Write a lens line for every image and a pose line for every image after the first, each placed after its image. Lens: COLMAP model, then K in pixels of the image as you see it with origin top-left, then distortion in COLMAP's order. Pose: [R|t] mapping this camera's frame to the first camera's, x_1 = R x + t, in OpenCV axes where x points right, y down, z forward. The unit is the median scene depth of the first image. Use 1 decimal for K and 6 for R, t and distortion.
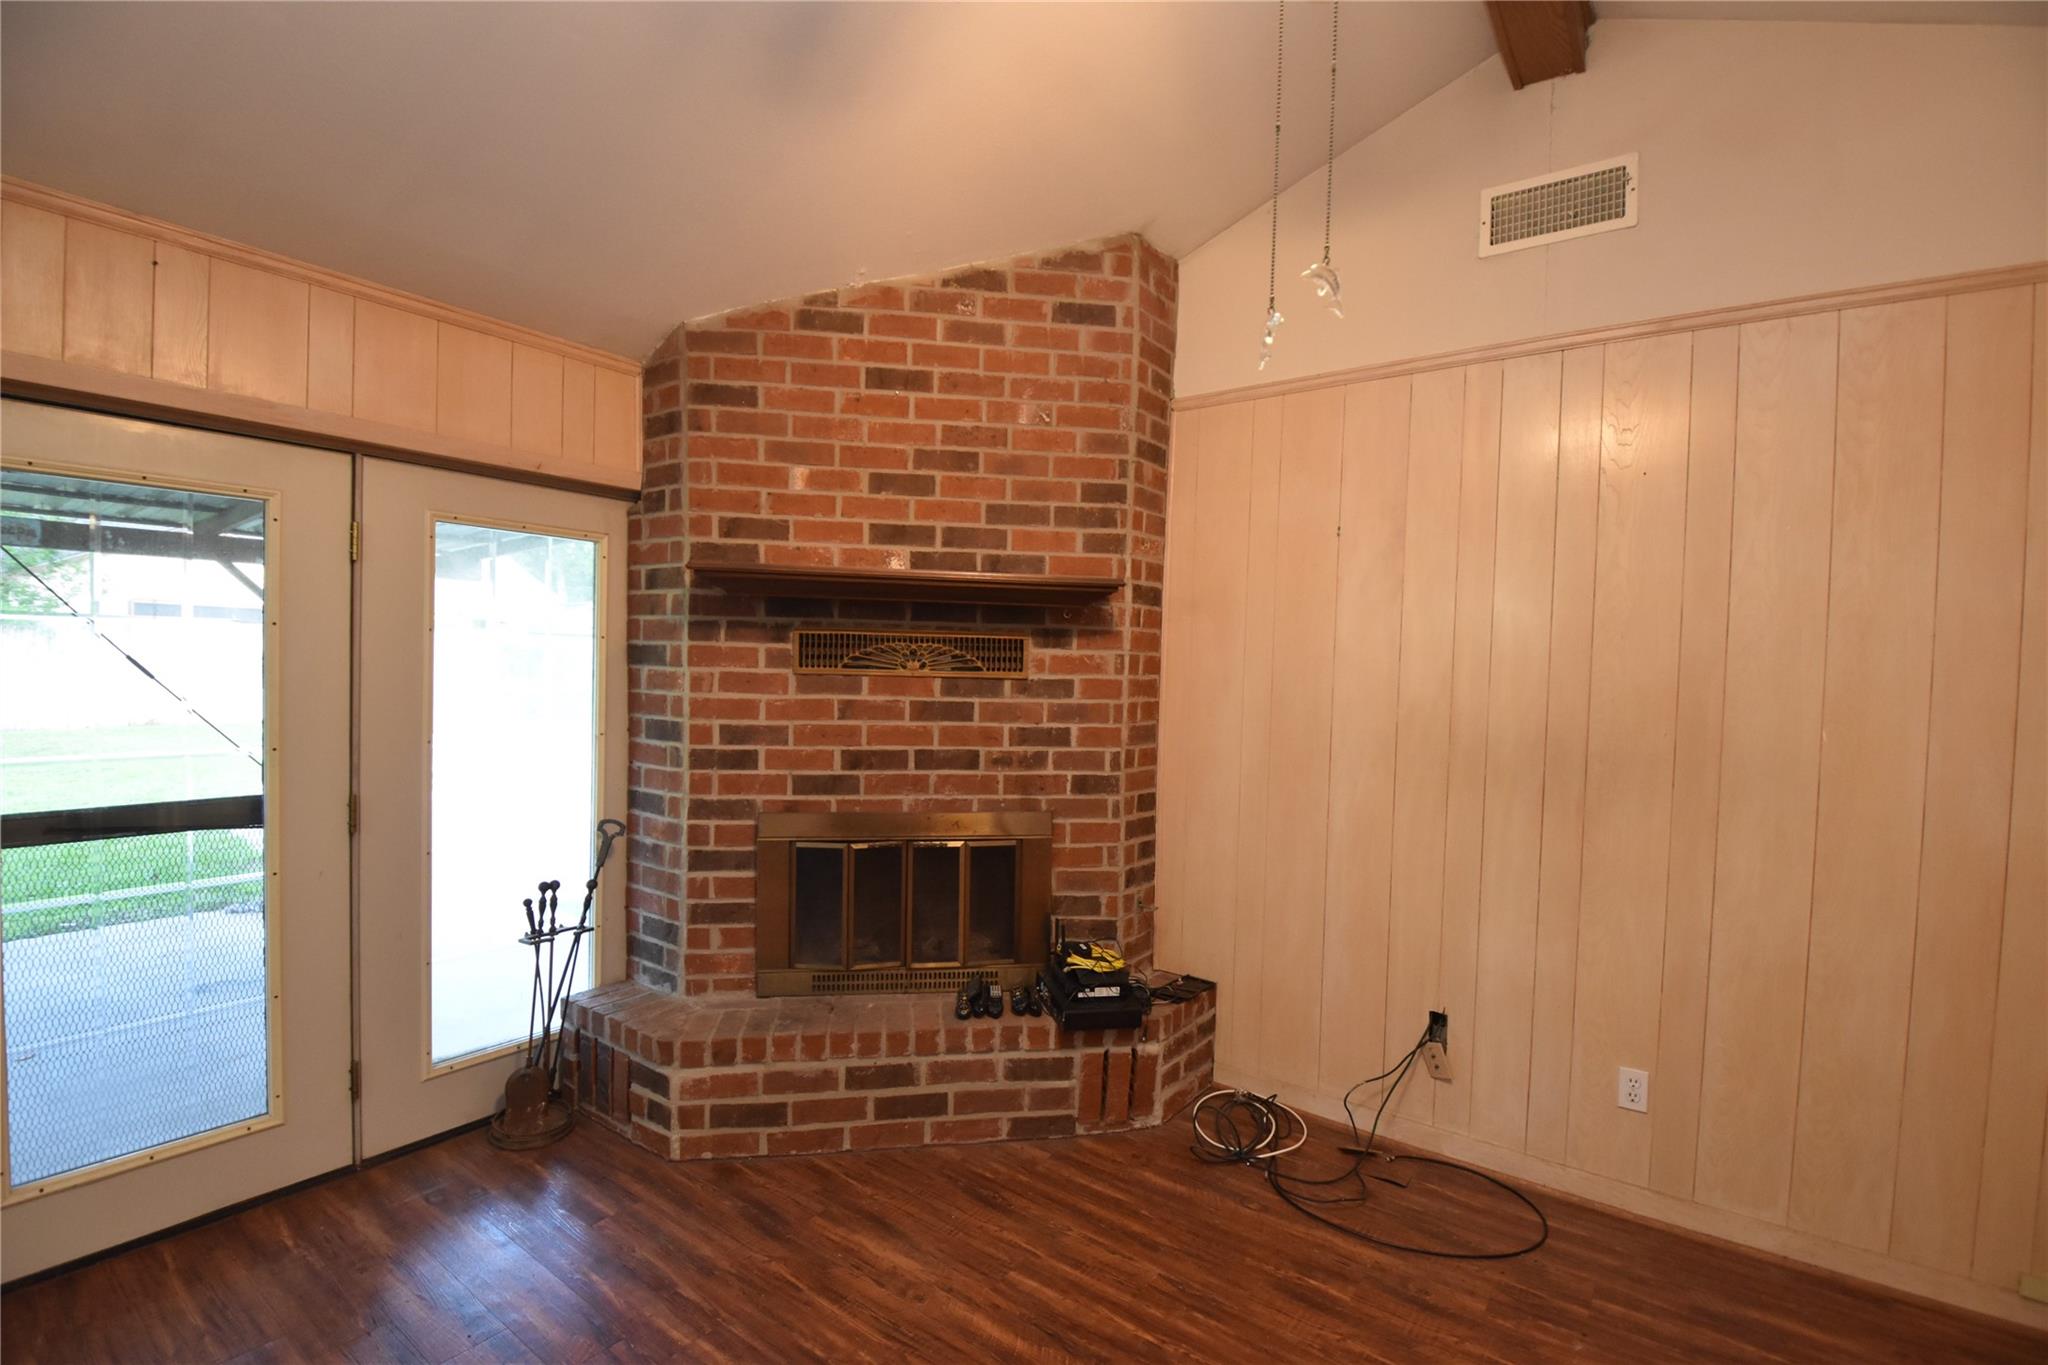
lens RADIAL K [[913.4, 0, 1034.7], [0, 913.4, 694.4], [0, 0, 1]] dist [0.048786, -0.065472]
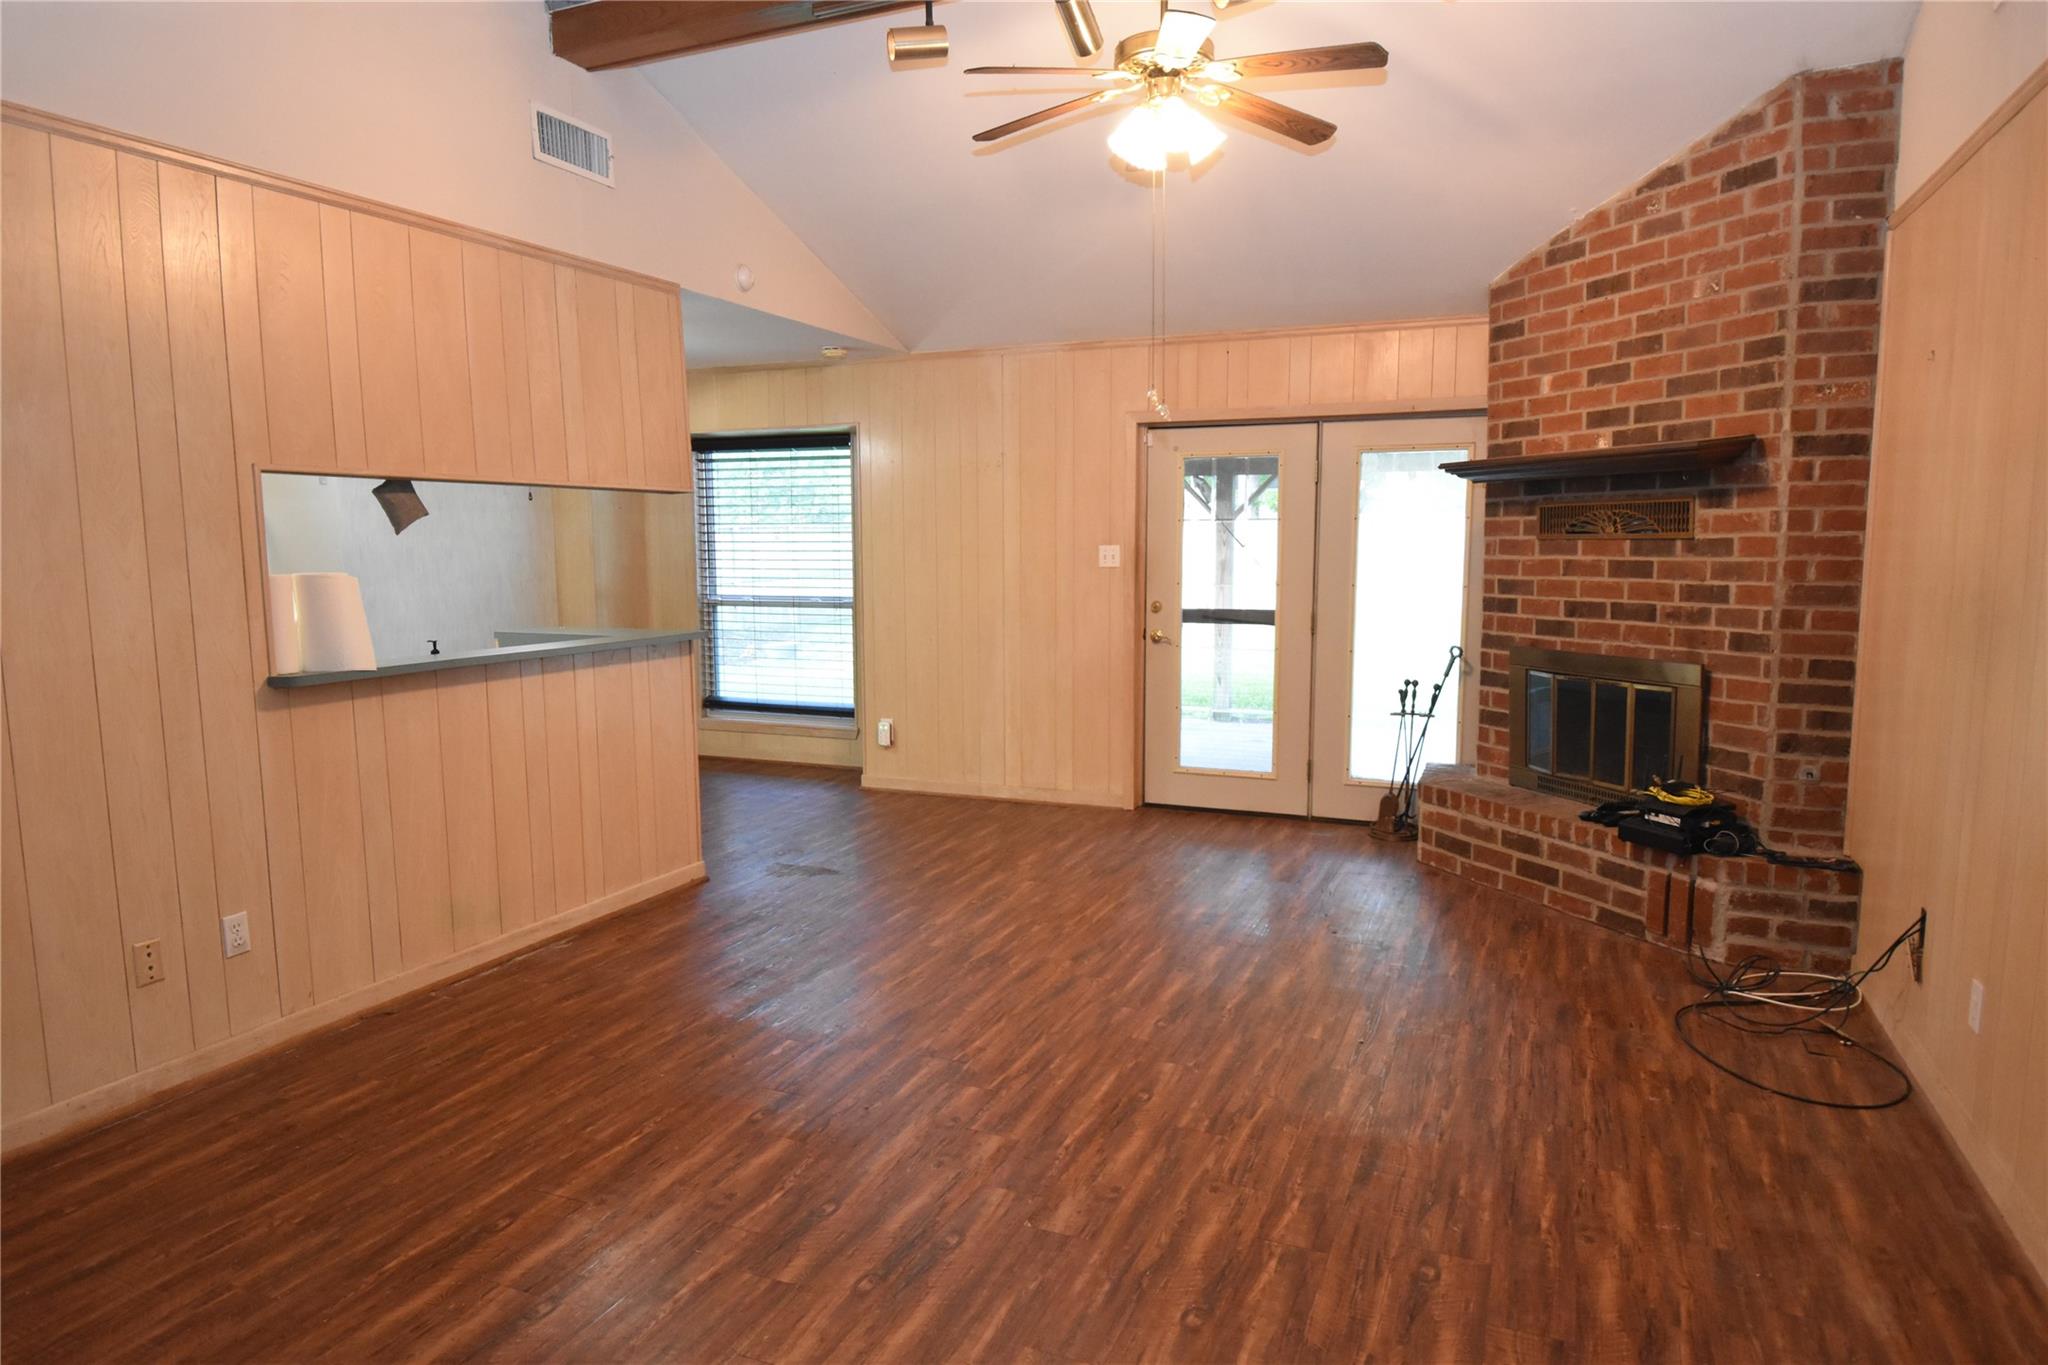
lens RADIAL K [[1283.6, 0, 1022.8], [0, 1283.6, 718.0], [0, 0, 1]] dist [0.053221, -0.072061]
pose [[0.214851, 0.107205, -0.970745, 1.363702], [-0.021435, 0.994235, 0.105055, 0.051153], [0.976412, -0.001763, 0.215910, -0.097145]]
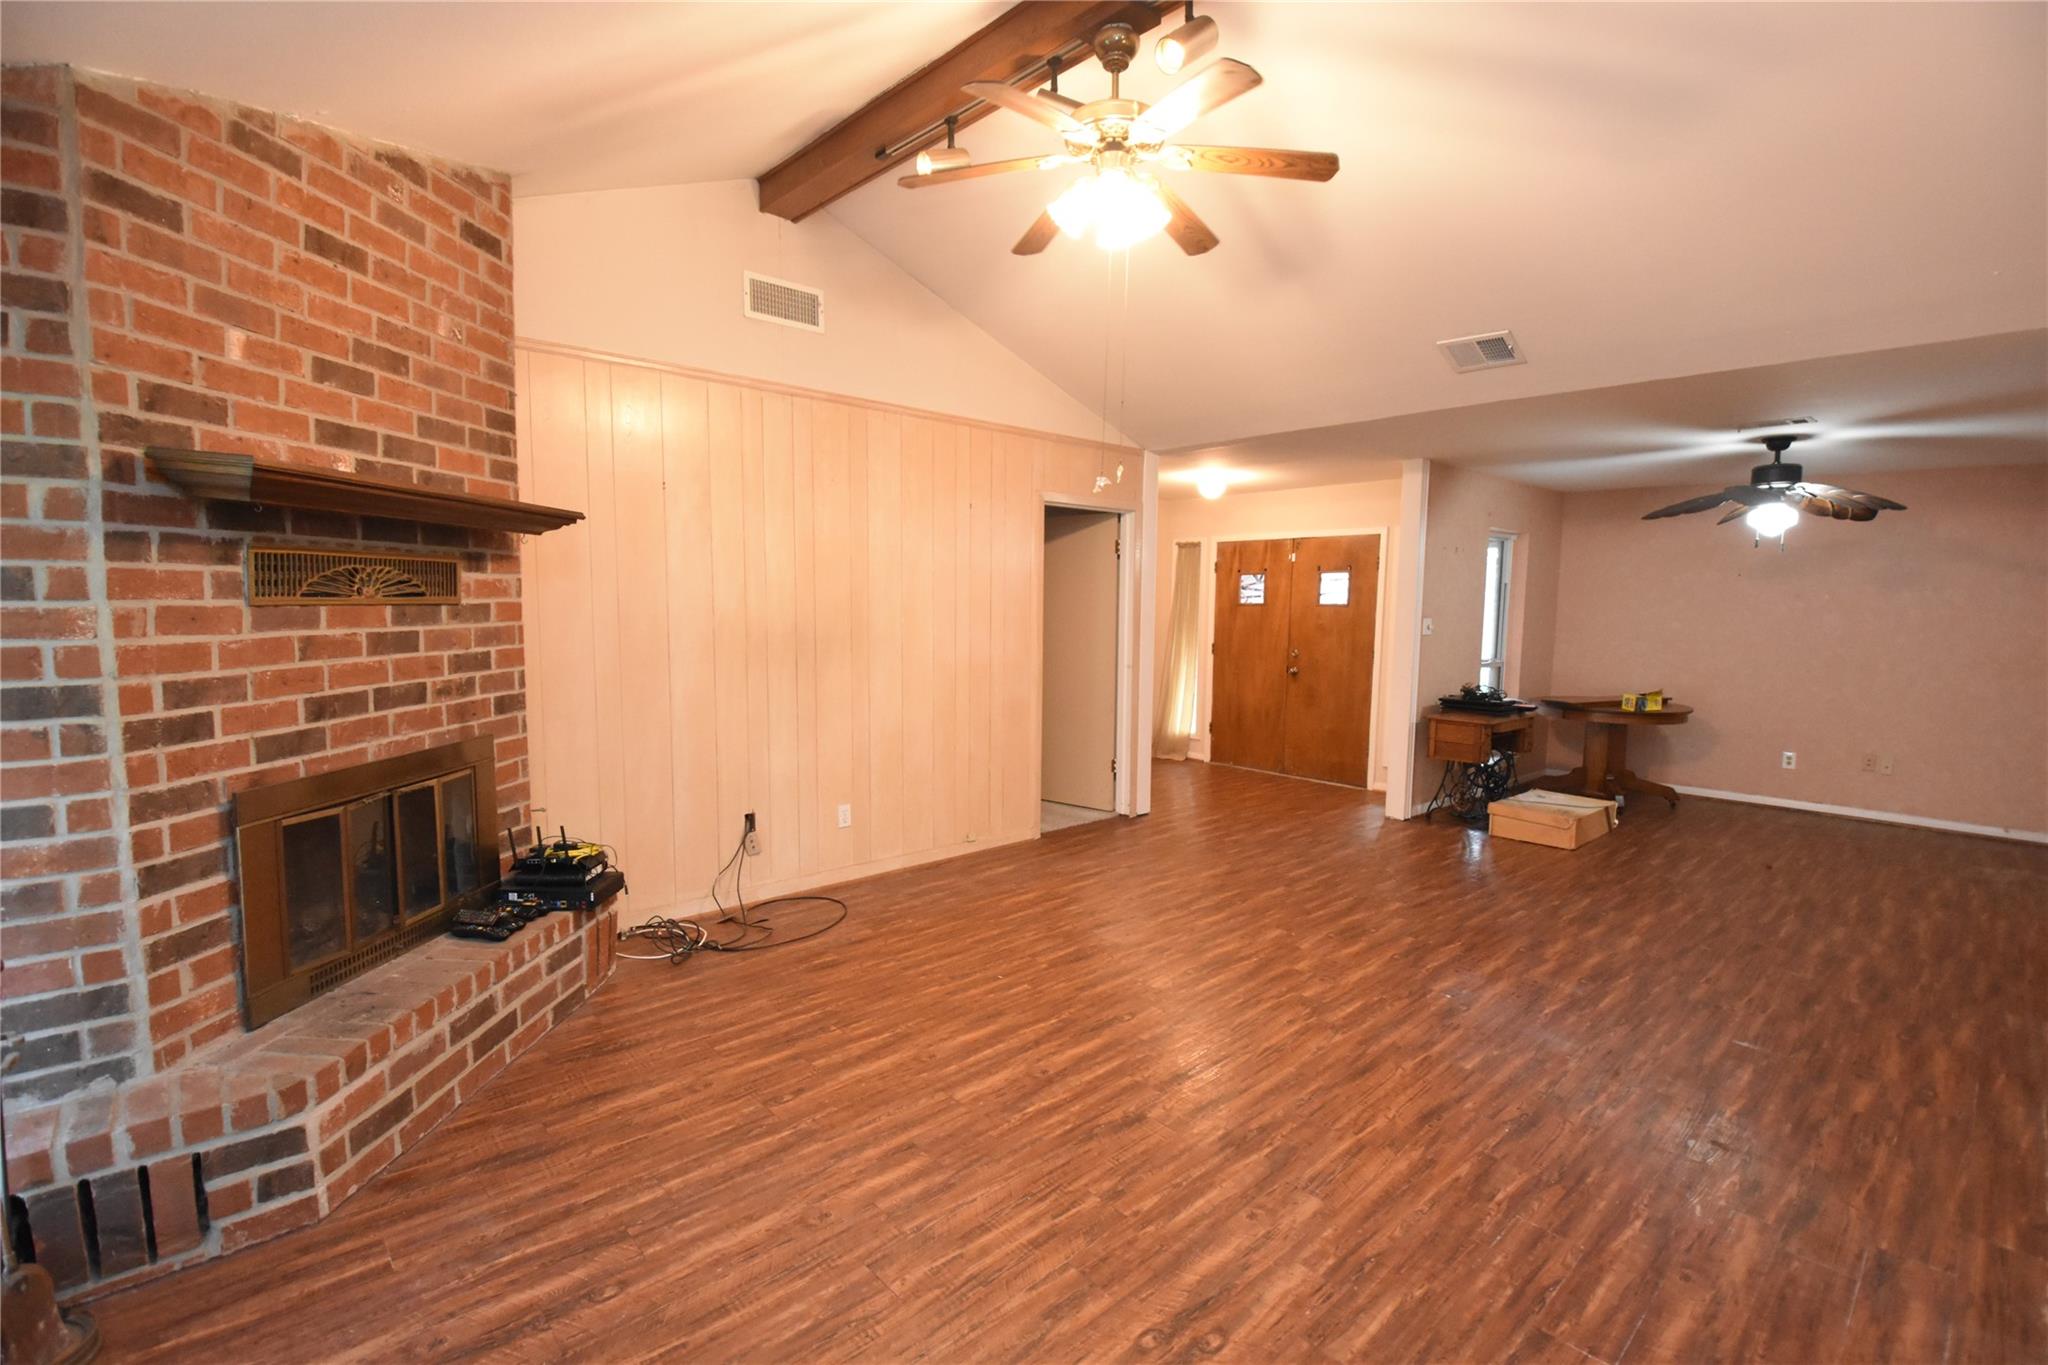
lens RADIAL K [[898.7, 0, 1048.8], [0, 898.7, 696.1], [0, 0, 1]] dist [-0.001549, -0.013781]
pose [[0.195055, -0.126967, 0.972539, -0.856994], [0.026922, 0.991905, 0.124095, -0.021707], [-0.980423, 0.001977, 0.196894, 0.202059]]
